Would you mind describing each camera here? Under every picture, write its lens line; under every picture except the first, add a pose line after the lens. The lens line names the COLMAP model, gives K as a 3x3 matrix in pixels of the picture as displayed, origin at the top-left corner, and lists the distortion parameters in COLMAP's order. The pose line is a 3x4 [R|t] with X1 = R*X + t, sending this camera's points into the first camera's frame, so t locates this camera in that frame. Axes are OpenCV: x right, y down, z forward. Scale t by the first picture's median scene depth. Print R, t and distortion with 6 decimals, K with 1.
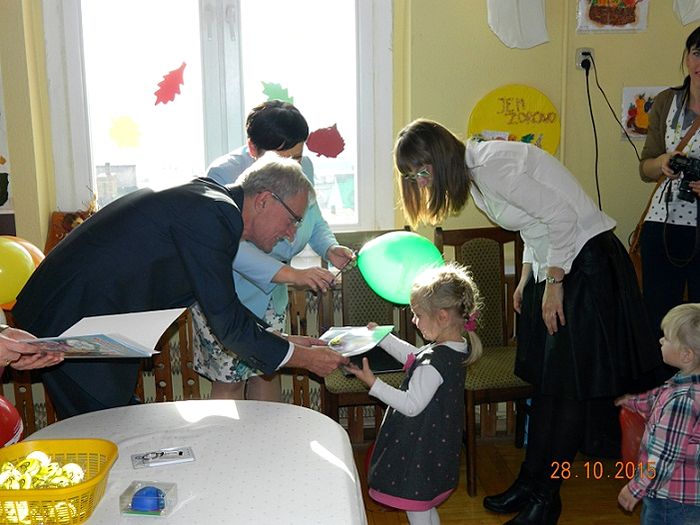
lens RADIAL K [[960.2, 0, 349.5], [0, 960.2, 255.7], [0, 0, 1]] dist [0.013465, 0.000000]
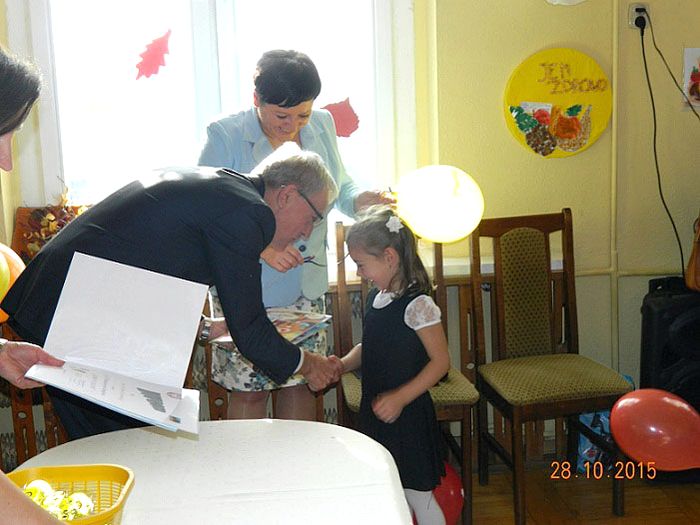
lens RADIAL K [[1208.0, 0, 346.3], [0, 1208.0, 267.4], [0, 0, 1]] dist [-0.001328, 0.000000]
pose [[0.999762, -0.020098, 0.008532, -0.029689], [0.020103, 0.999798, -0.000484, 0.014448], [-0.008521, 0.000655, 0.999963, -0.074054]]
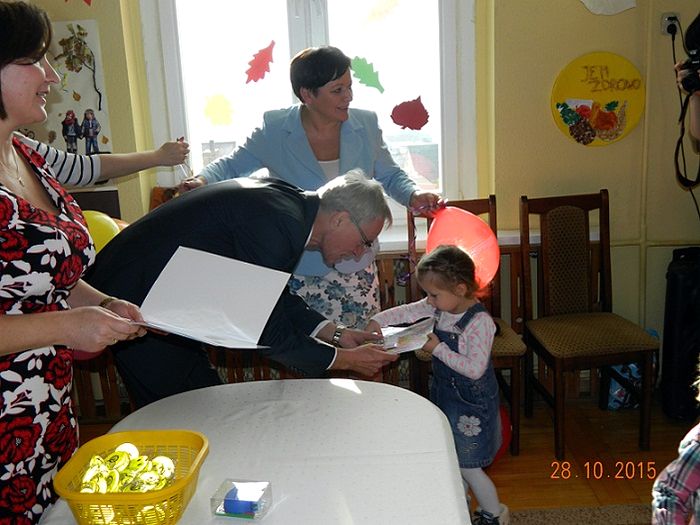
lens RADIAL K [[844.3, 0, 350.4], [0, 844.3, 256.5], [0, 0, 1]] dist [-0.010707, 0.000000]
pose [[0.996215, -0.011844, -0.086111, -0.013188], [0.015726, 0.998884, 0.044543, -0.007980], [0.085488, -0.045729, 0.995289, 0.090999]]
